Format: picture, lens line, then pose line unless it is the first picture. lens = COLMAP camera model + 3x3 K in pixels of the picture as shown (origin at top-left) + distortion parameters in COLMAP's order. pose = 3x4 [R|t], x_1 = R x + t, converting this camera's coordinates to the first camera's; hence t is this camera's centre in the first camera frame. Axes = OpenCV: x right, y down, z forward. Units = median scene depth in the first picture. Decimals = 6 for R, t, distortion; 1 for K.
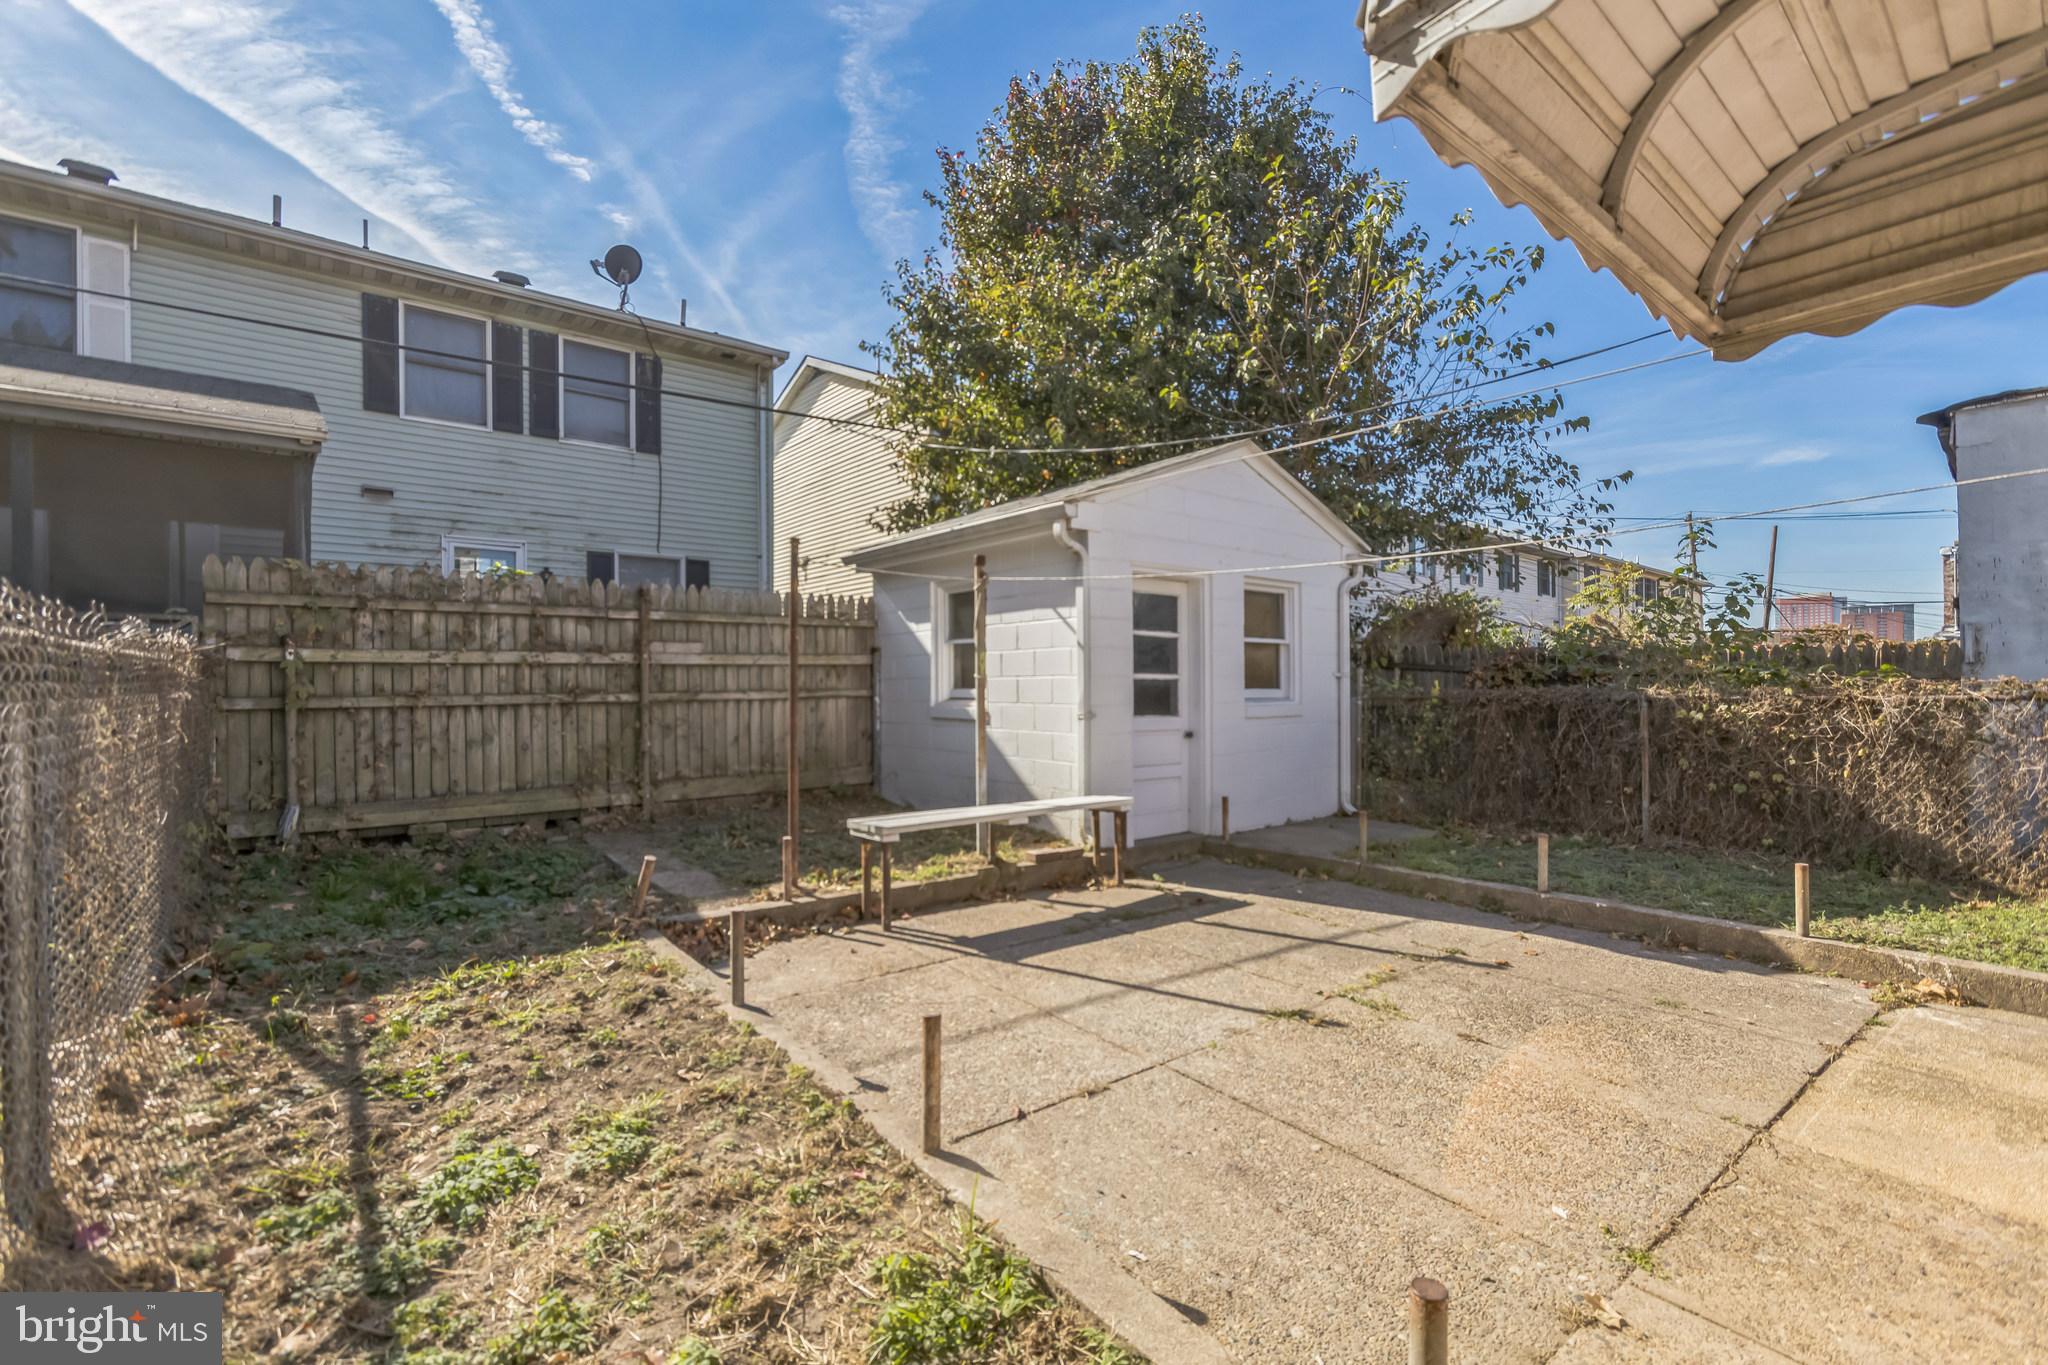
lens RADIAL K [[906.6, 0, 1024.6], [0, 906.6, 688.4], [0, 0, 1]] dist [-0.024340, 0.014765]
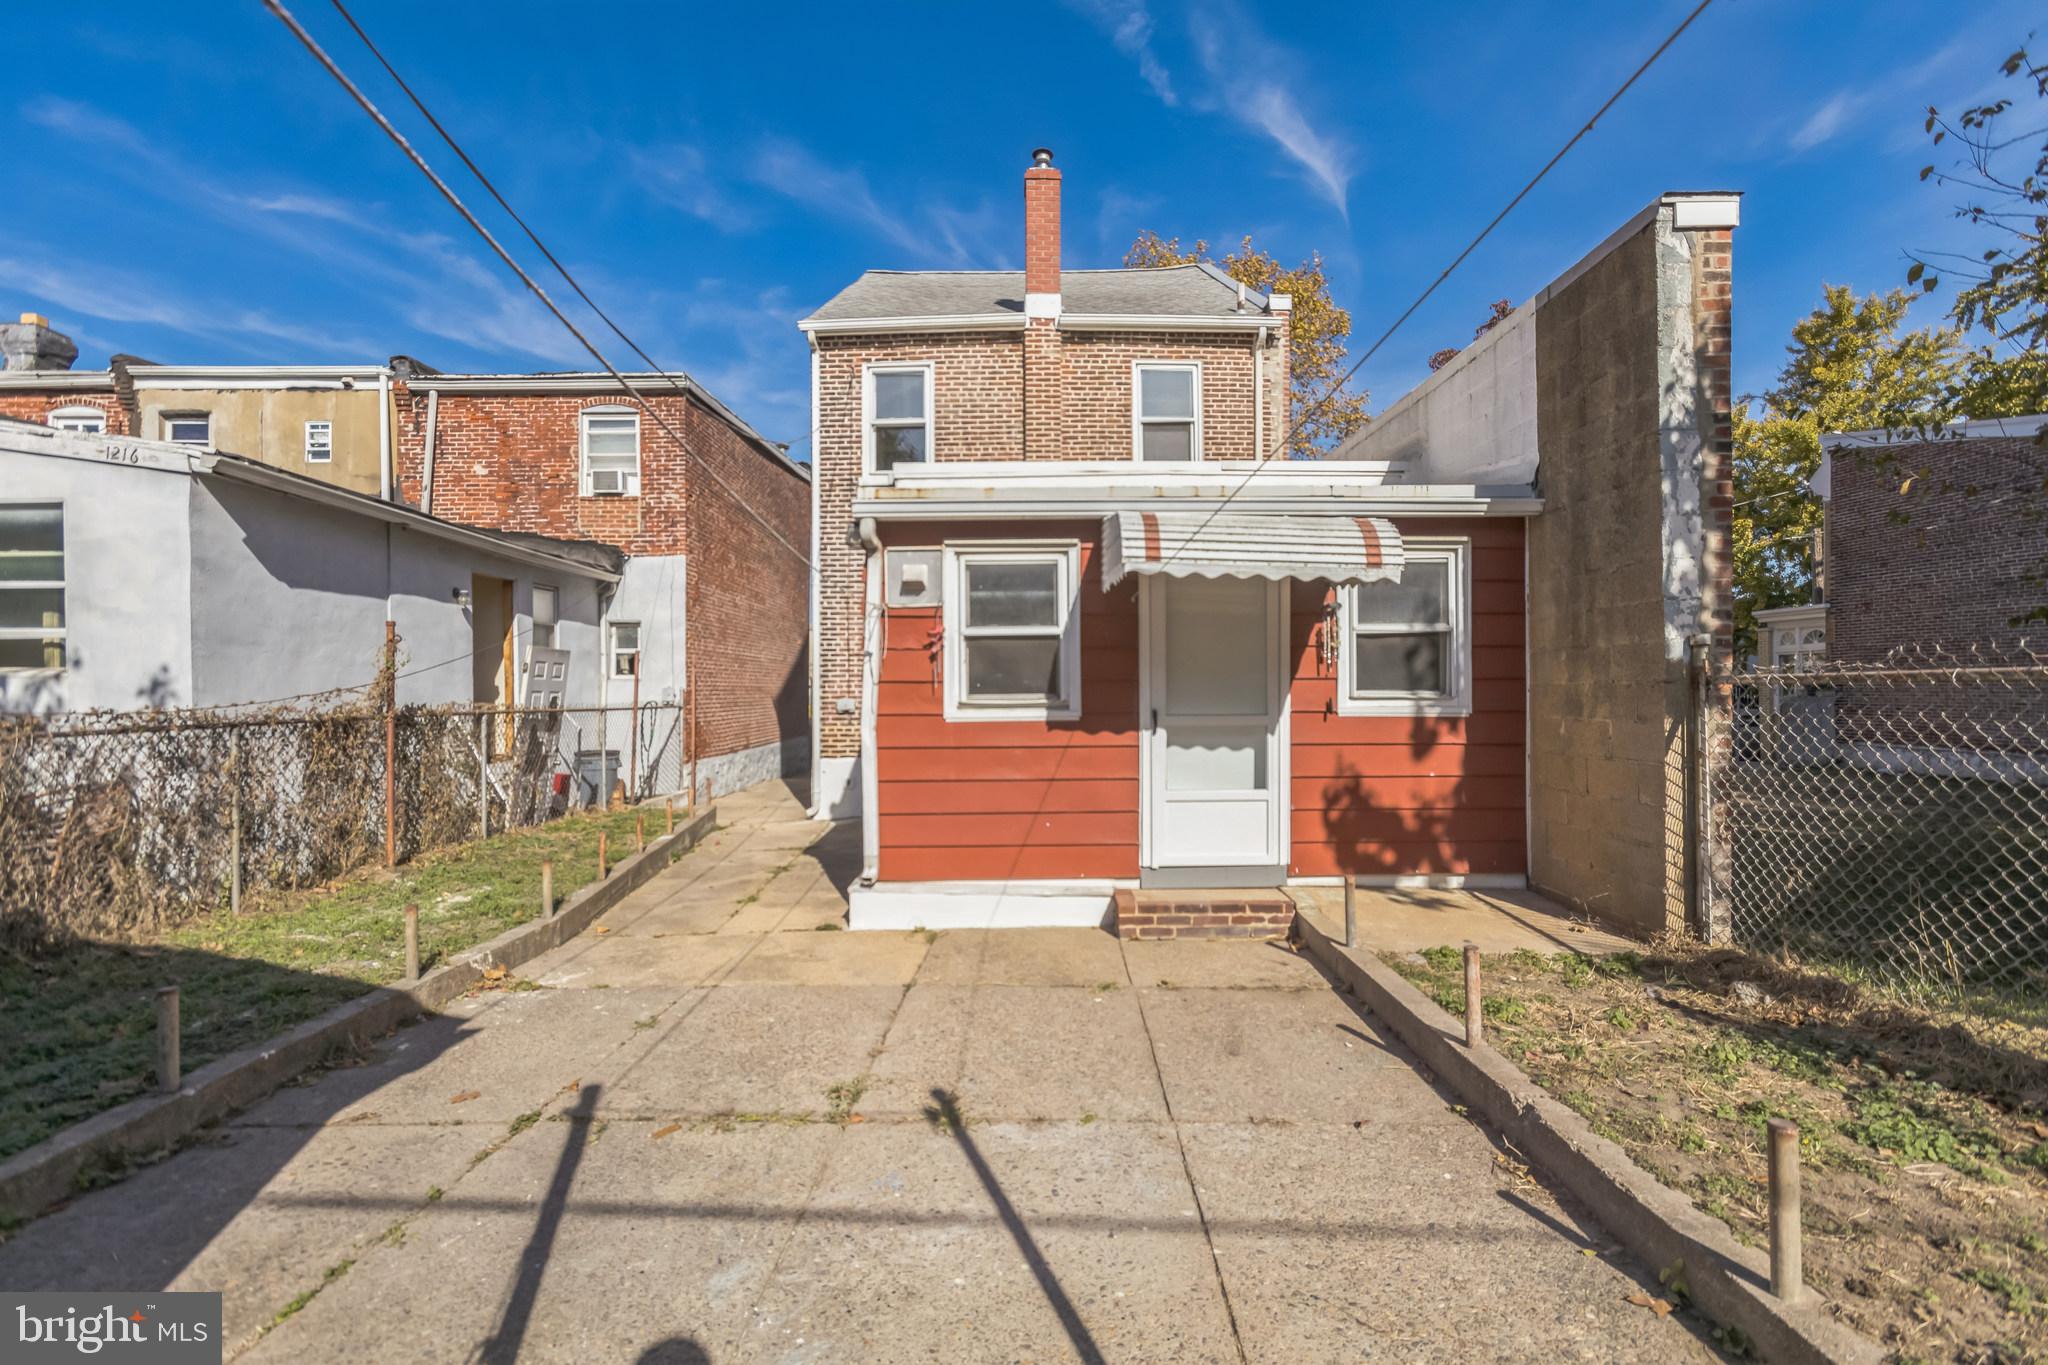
lens RADIAL K [[906.6, 0, 1024.6], [0, 906.6, 688.4], [0, 0, 1]] dist [-0.024340, 0.014765]
pose [[-0.769925, 0.013020, 0.638001, -0.158832], [0.012181, 0.999910, -0.005706, -0.012770], [-0.638018, 0.003379, -0.770014, 0.865737]]
